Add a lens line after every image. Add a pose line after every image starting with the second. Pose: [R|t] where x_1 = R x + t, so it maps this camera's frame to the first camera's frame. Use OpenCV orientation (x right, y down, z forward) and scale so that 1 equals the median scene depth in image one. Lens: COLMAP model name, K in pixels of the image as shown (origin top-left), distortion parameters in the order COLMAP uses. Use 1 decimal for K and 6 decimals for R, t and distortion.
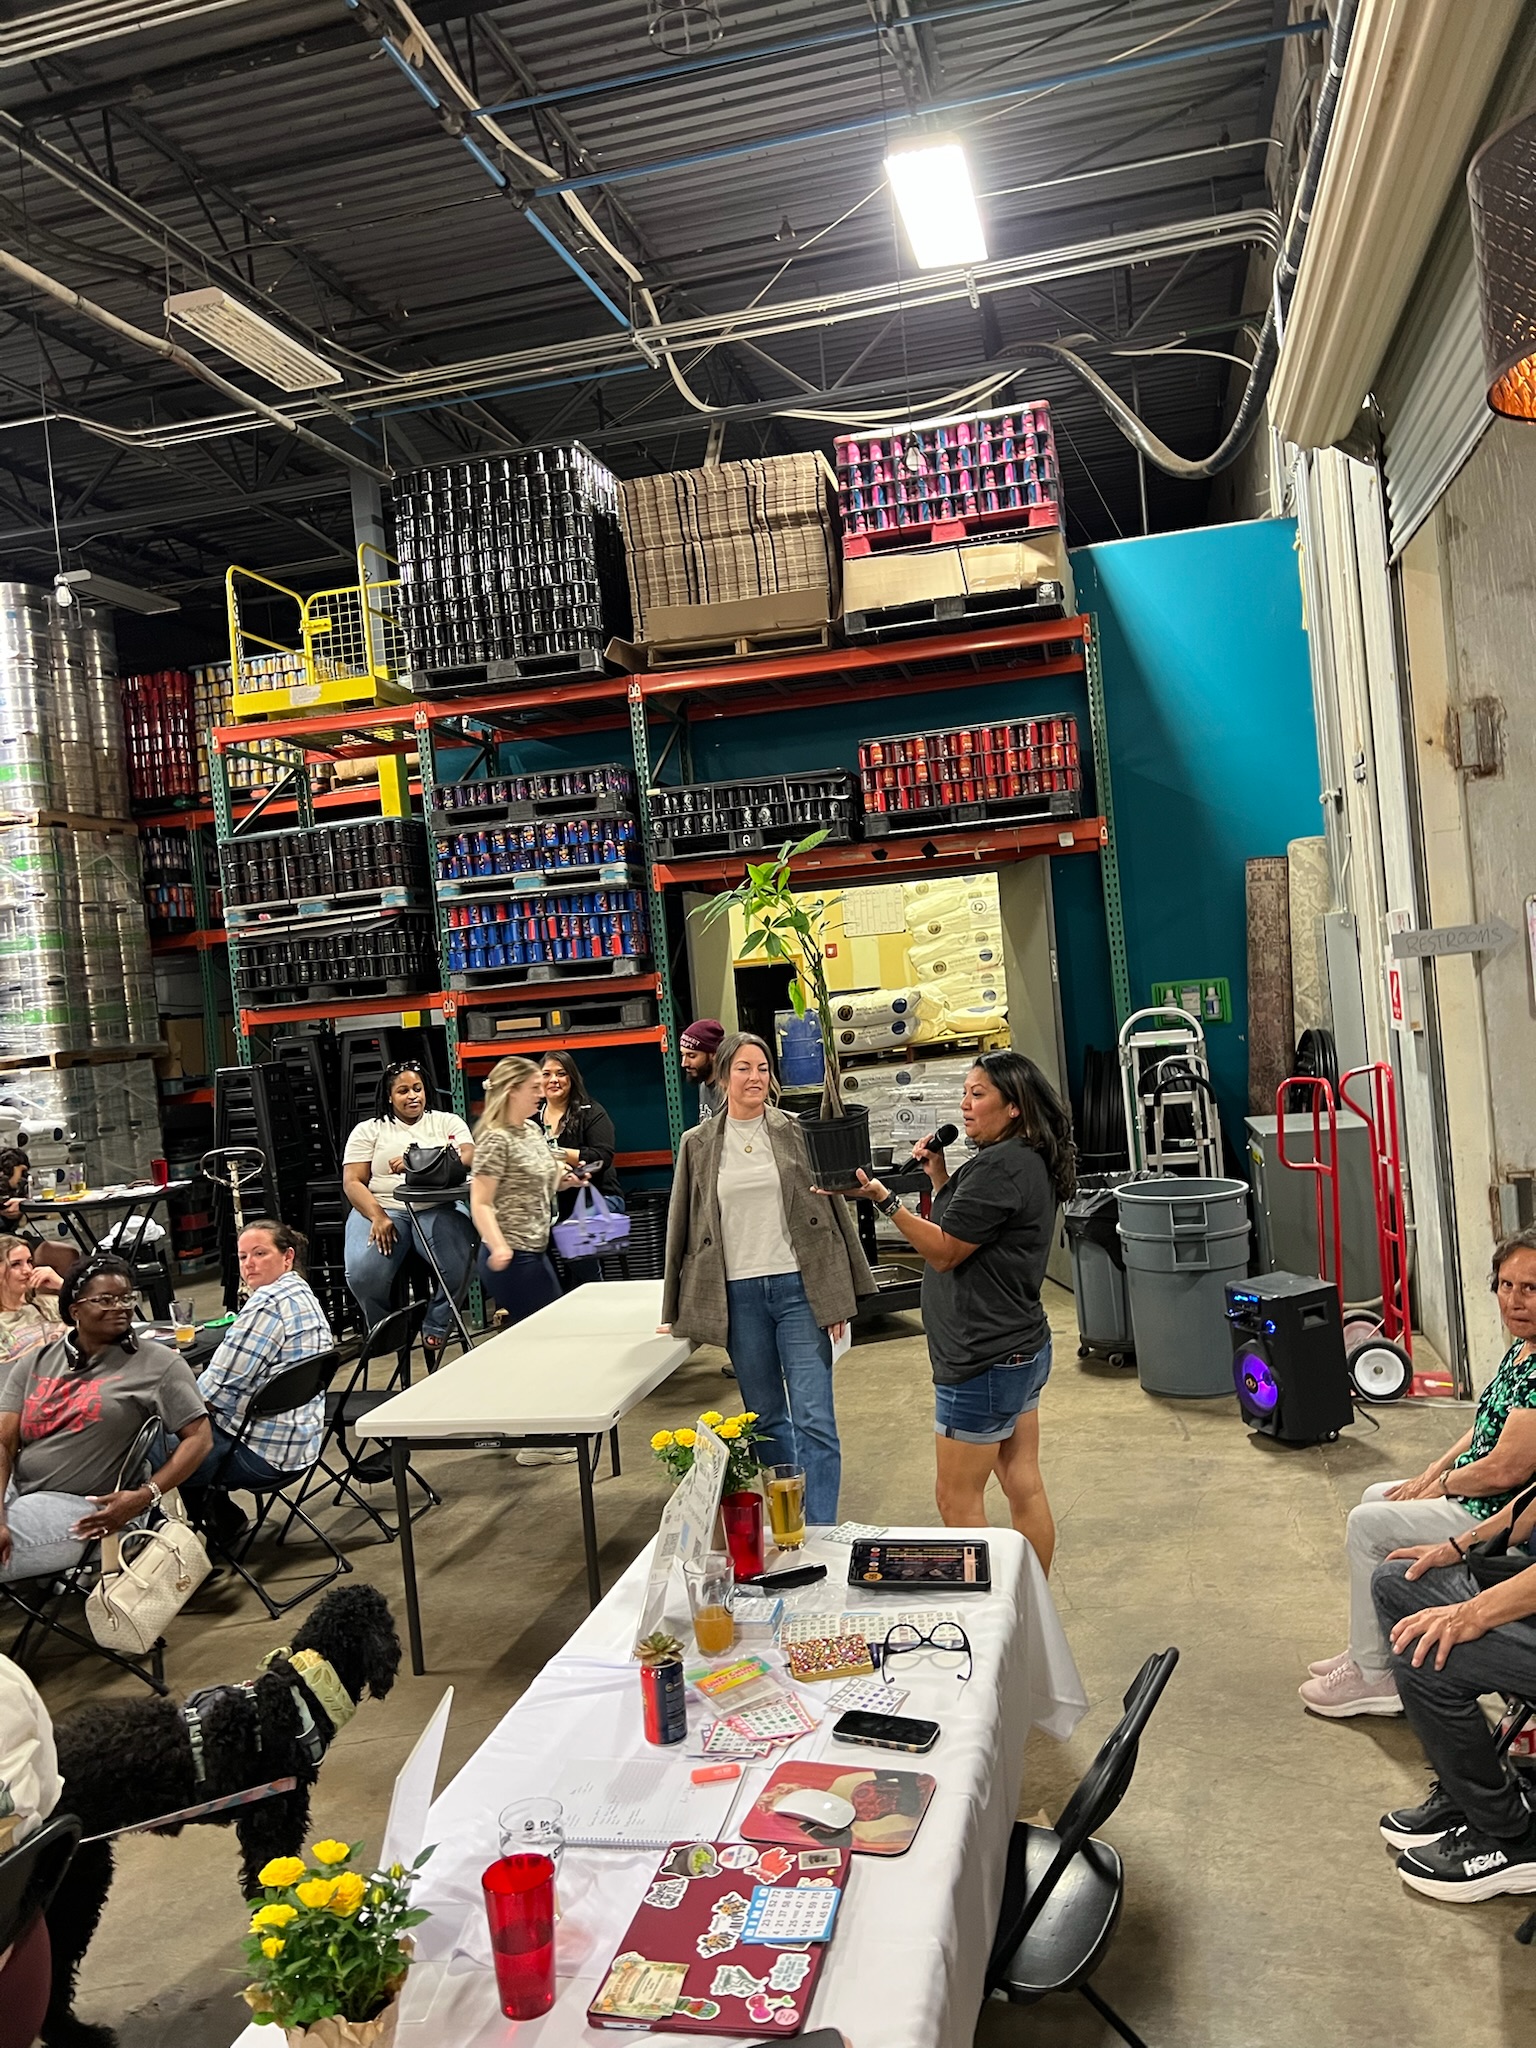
lens RADIAL K [[1549.3, 0, 768.0], [0, 1549.3, 1024.0], [0, 0, 1]] dist [0.043694, -0.239165]
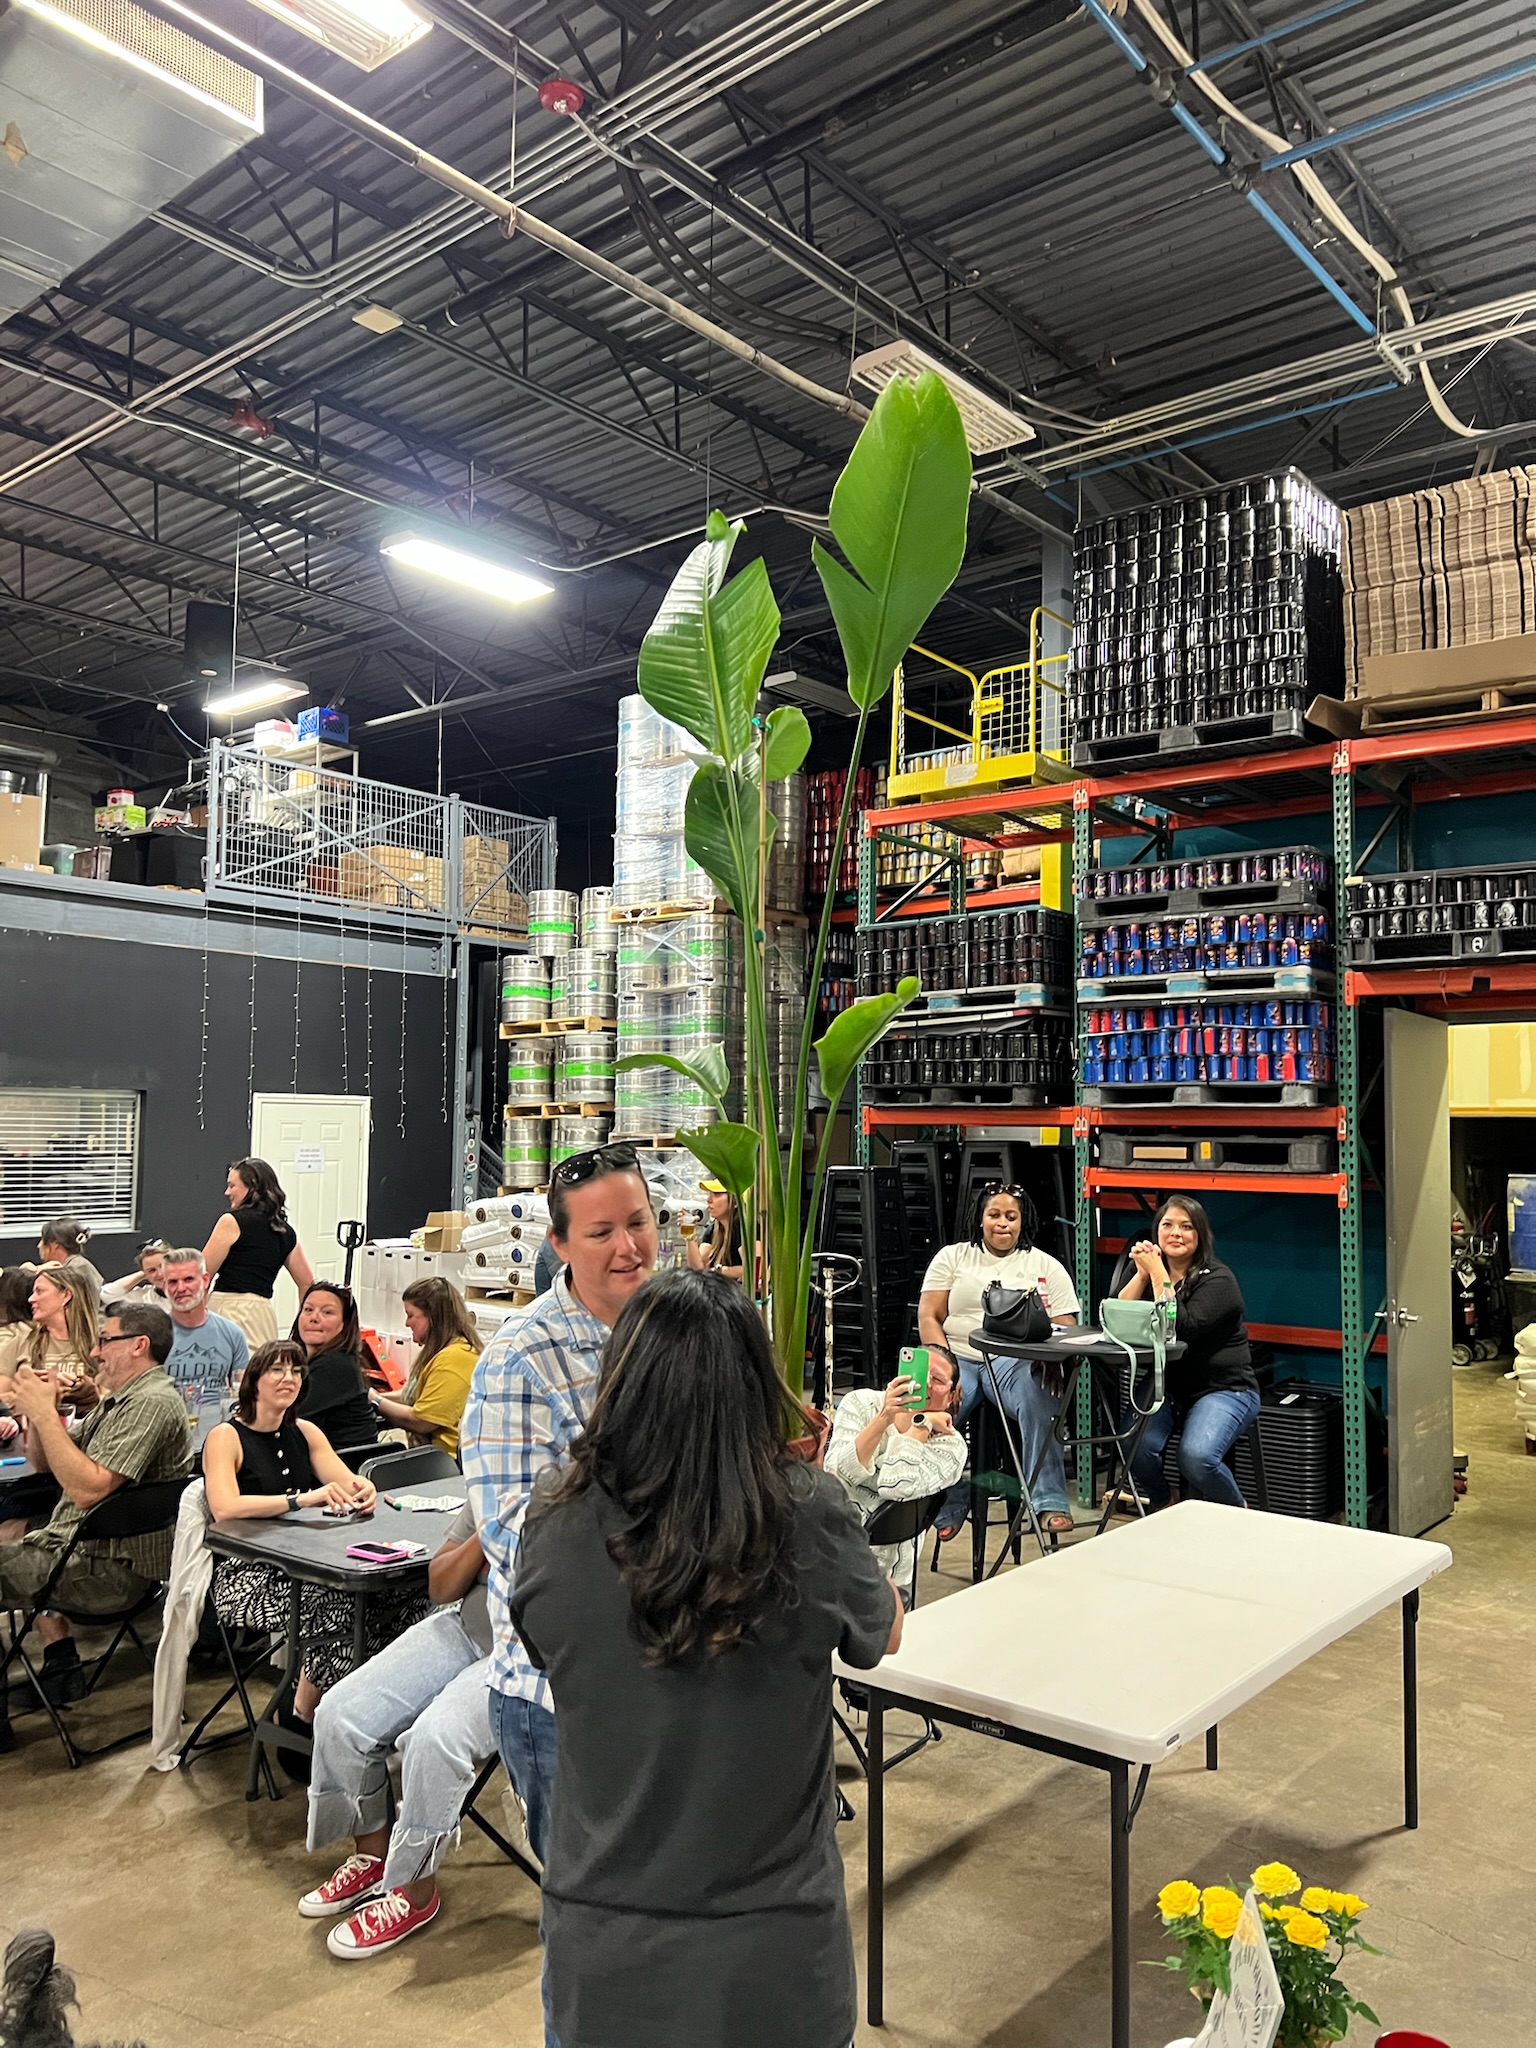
lens RADIAL K [[1565.4, 0, 725.2], [0, 1565.4, 1036.0], [0, 0, 1]] dist [0.044407, -0.068814]
pose [[0.891310, 0.070050, -0.447950, 0.006232], [-0.101590, 0.993728, -0.046742, 0.000840], [0.441866, 0.087169, 0.892836, 0.130892]]
